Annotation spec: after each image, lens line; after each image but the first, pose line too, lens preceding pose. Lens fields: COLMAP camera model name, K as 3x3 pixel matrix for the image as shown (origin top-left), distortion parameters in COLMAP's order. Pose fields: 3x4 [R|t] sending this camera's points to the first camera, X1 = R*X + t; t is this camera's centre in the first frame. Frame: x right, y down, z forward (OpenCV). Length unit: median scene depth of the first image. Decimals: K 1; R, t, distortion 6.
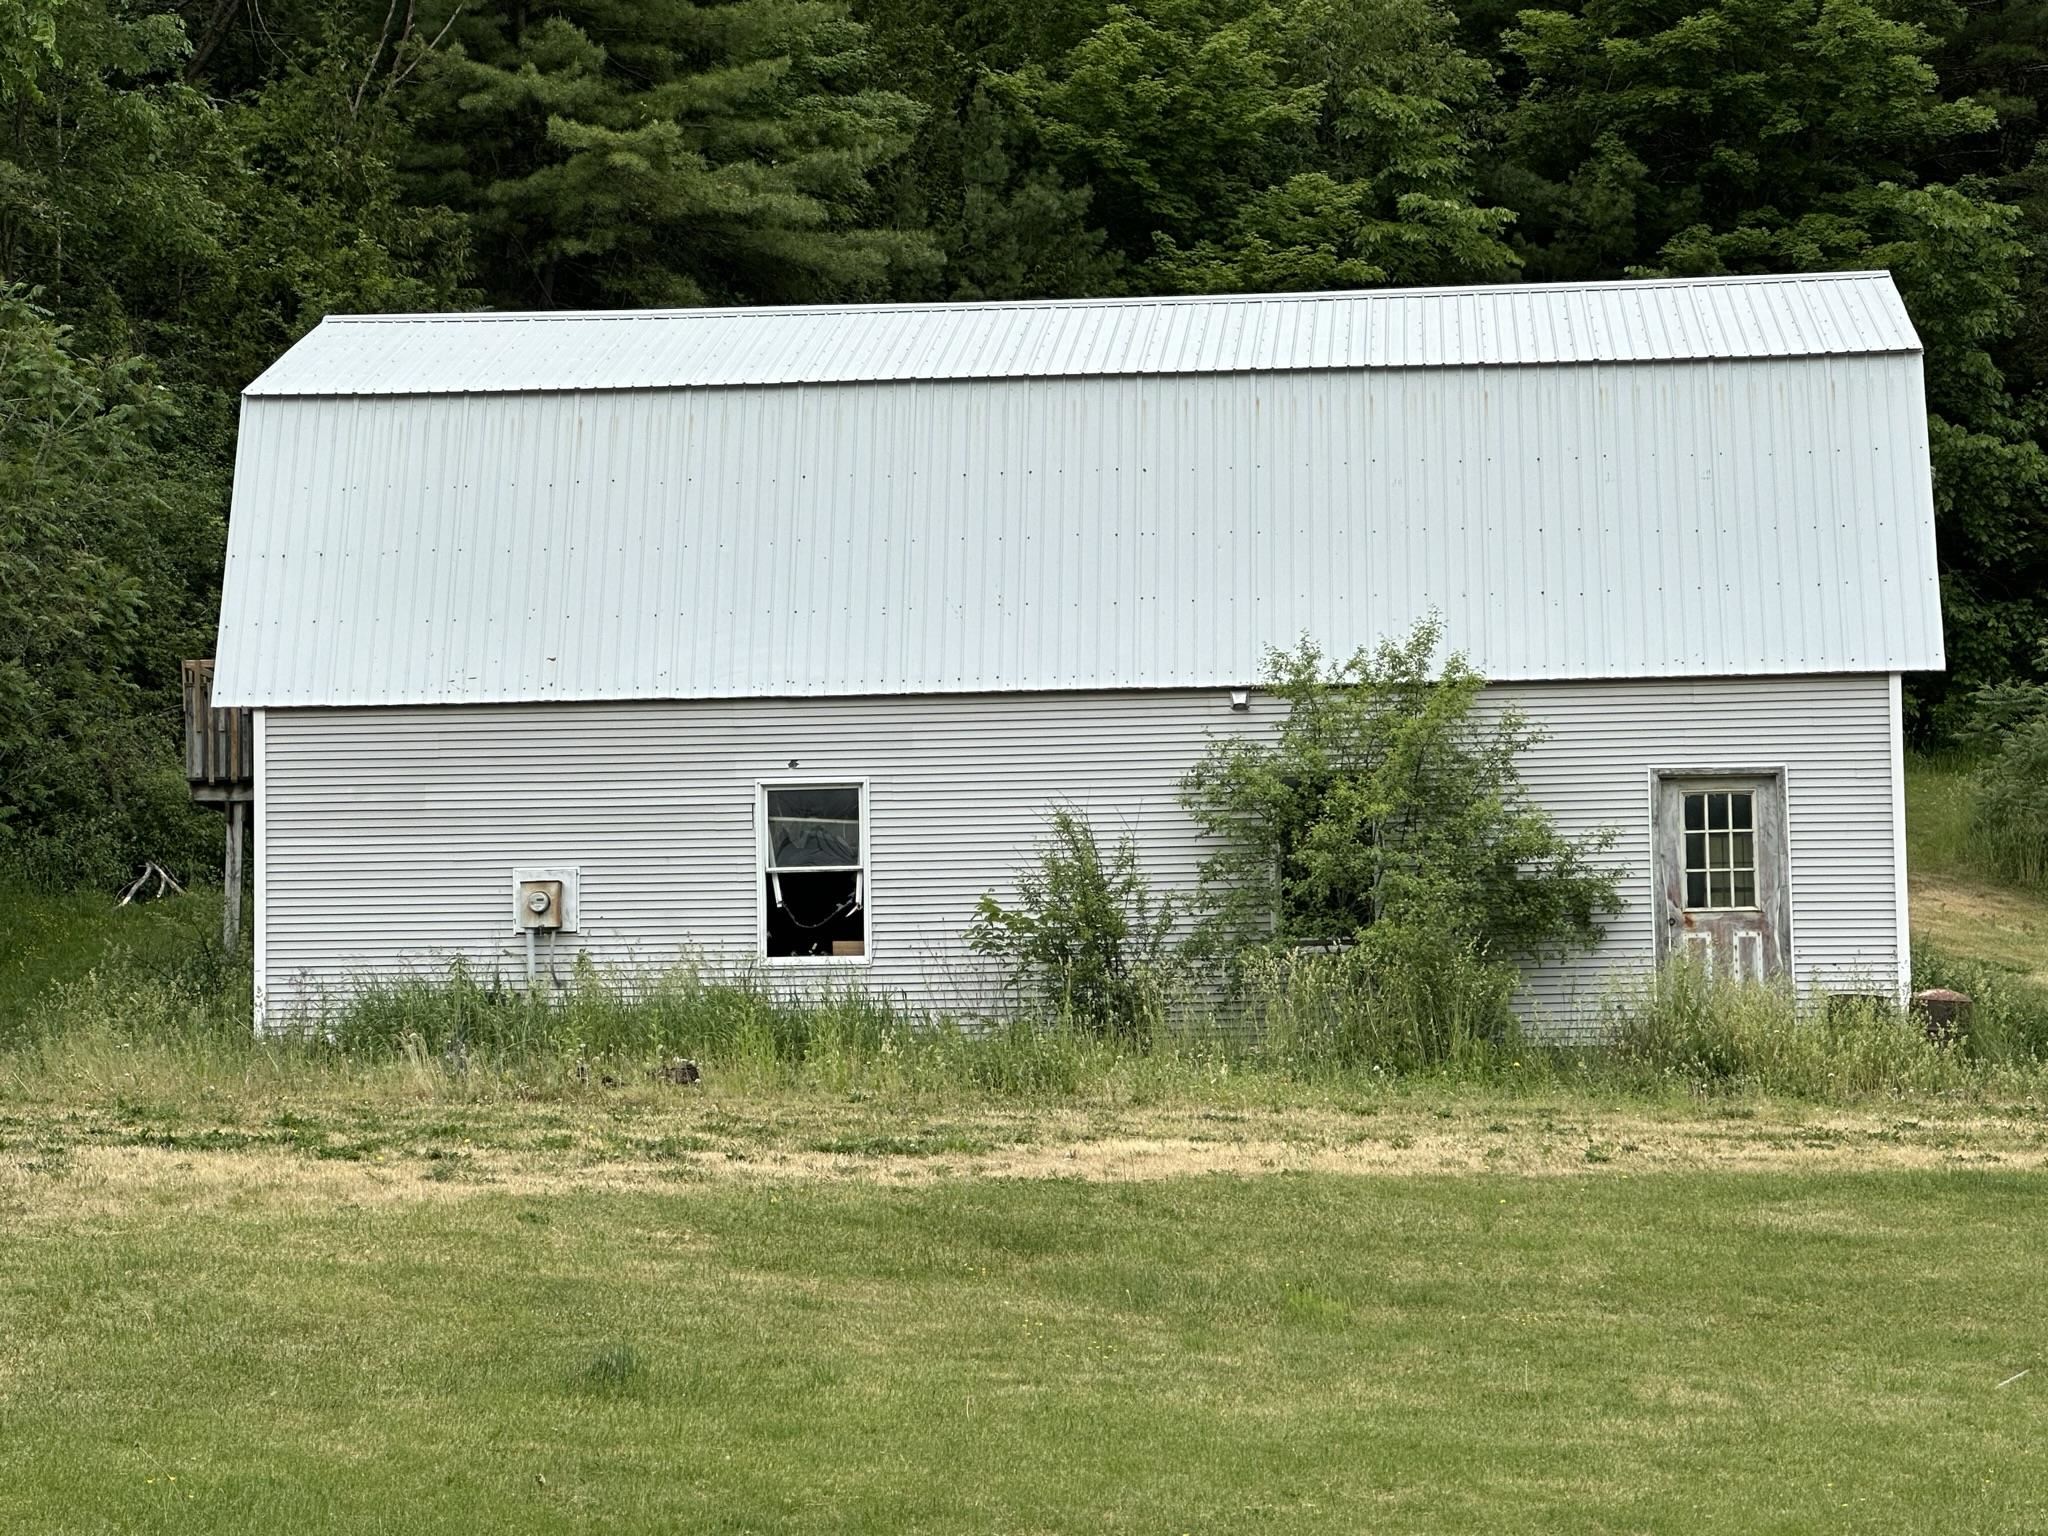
lens RADIAL K [[5151.7, 0, 1024.0], [0, 5151.7, 768.0], [0, 0, 1]] dist [0.056070, 0.661423]
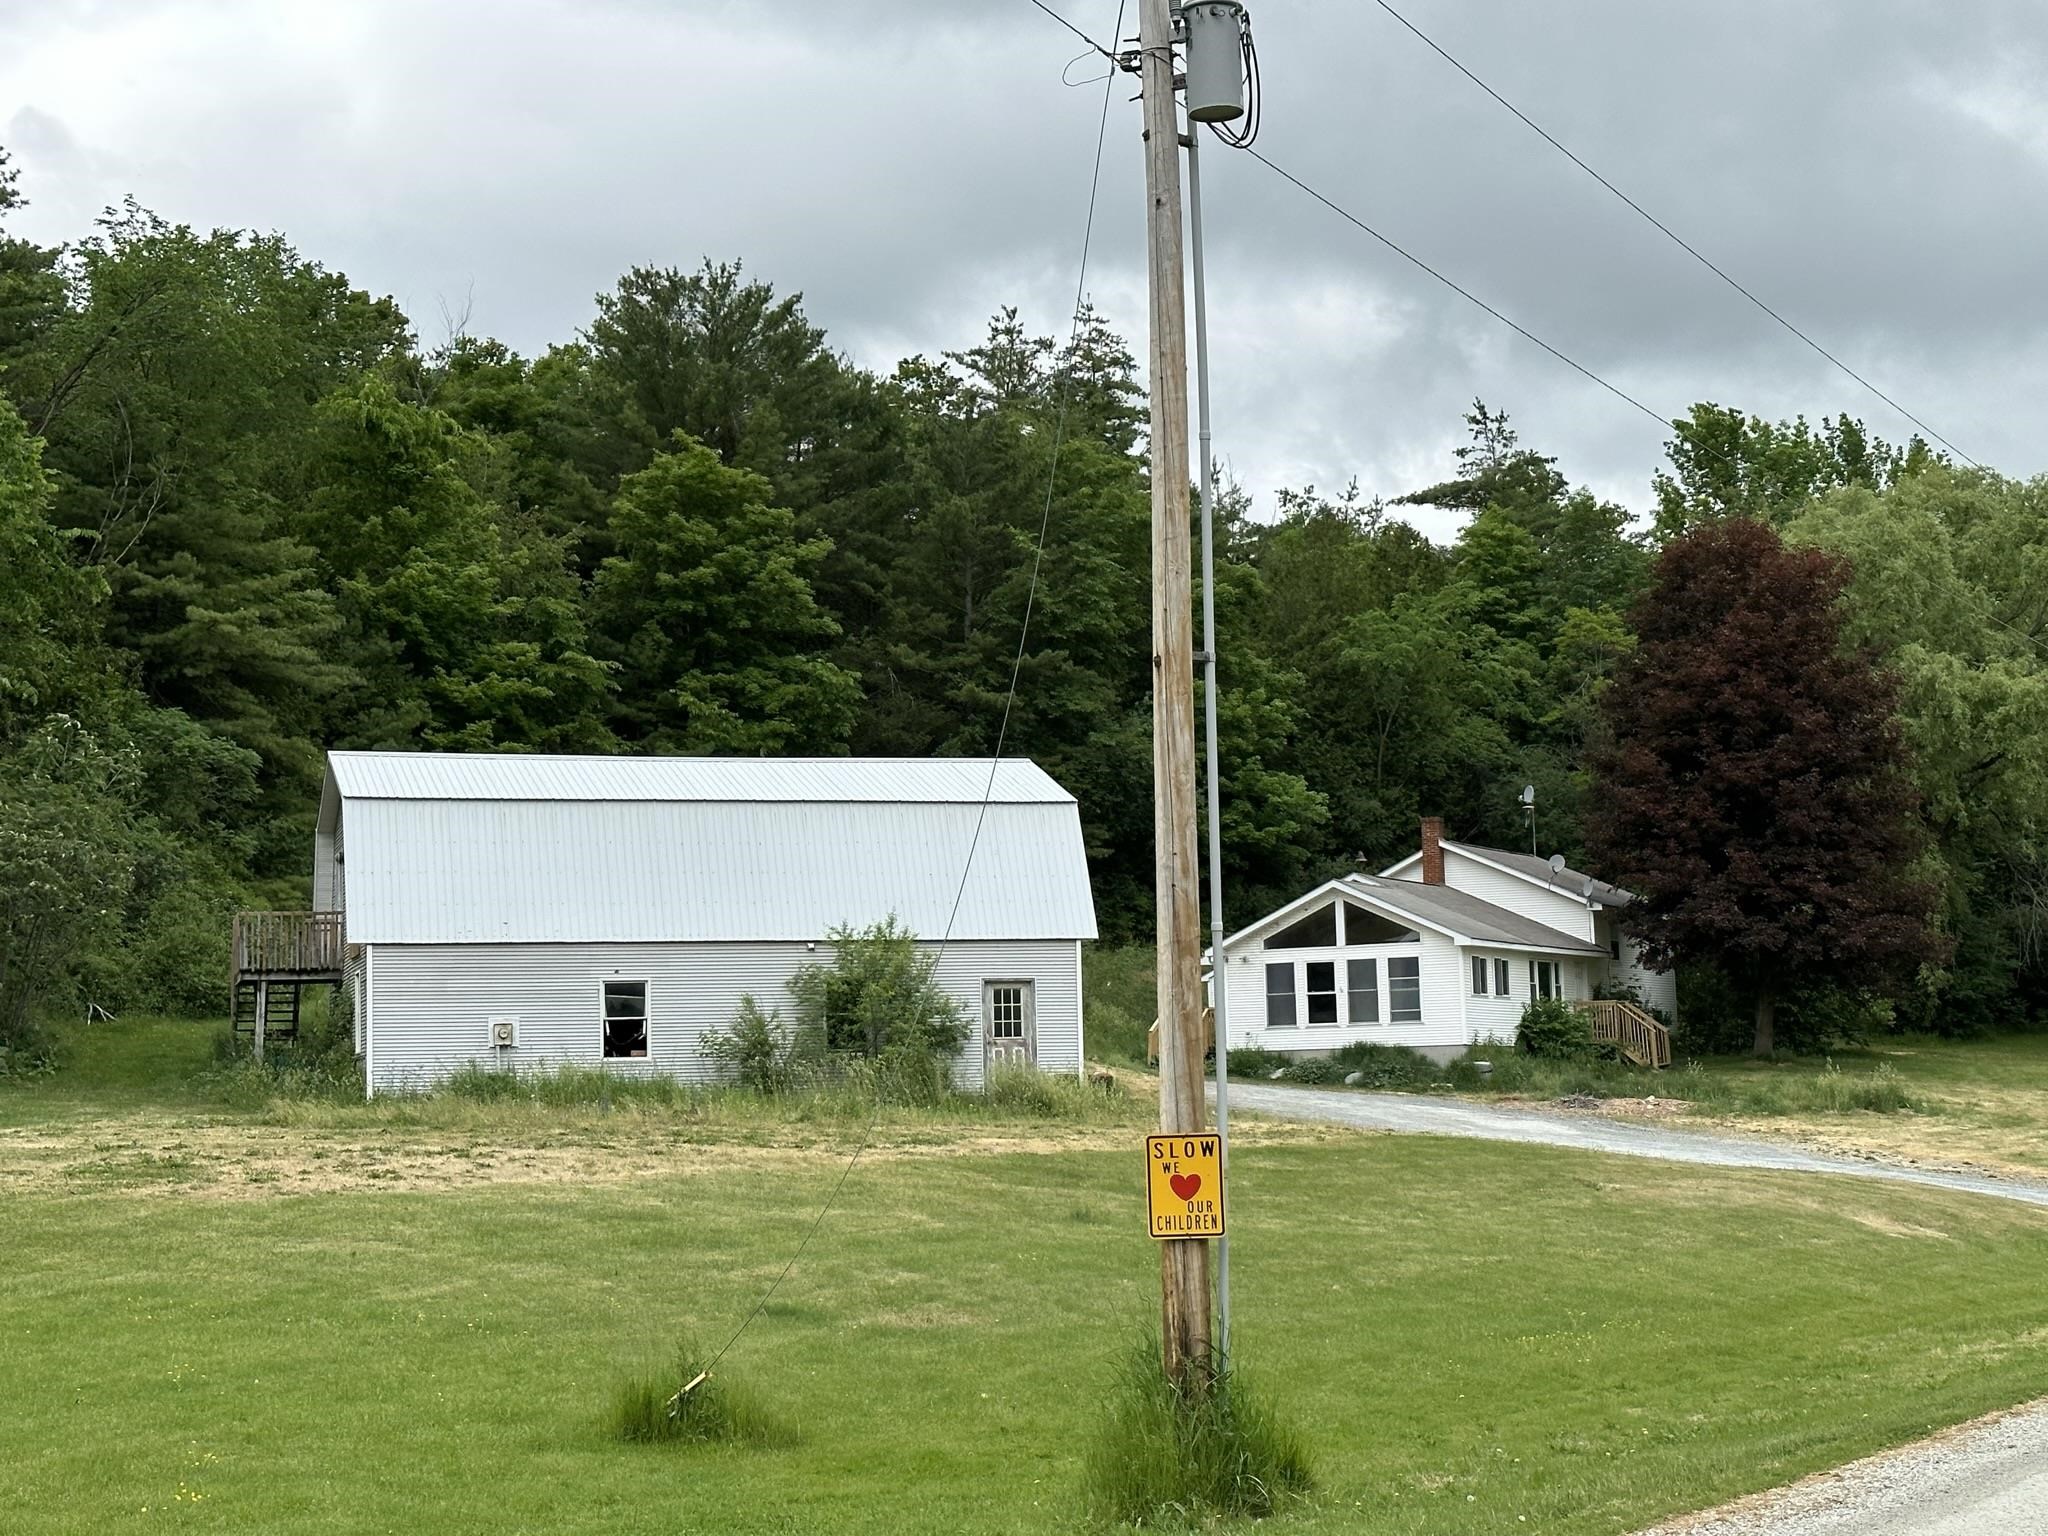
lens RADIAL K [[3267.5, 0, 1012.2], [0, 3267.5, 806.6], [0, 0, 1]] dist [0.173394, 0.068632]
pose [[0.928352, 0.029041, 0.370565, -0.416357], [-0.019117, 0.999354, -0.030426, -0.032612], [-0.371209, 0.021162, 0.928308, -0.391378]]
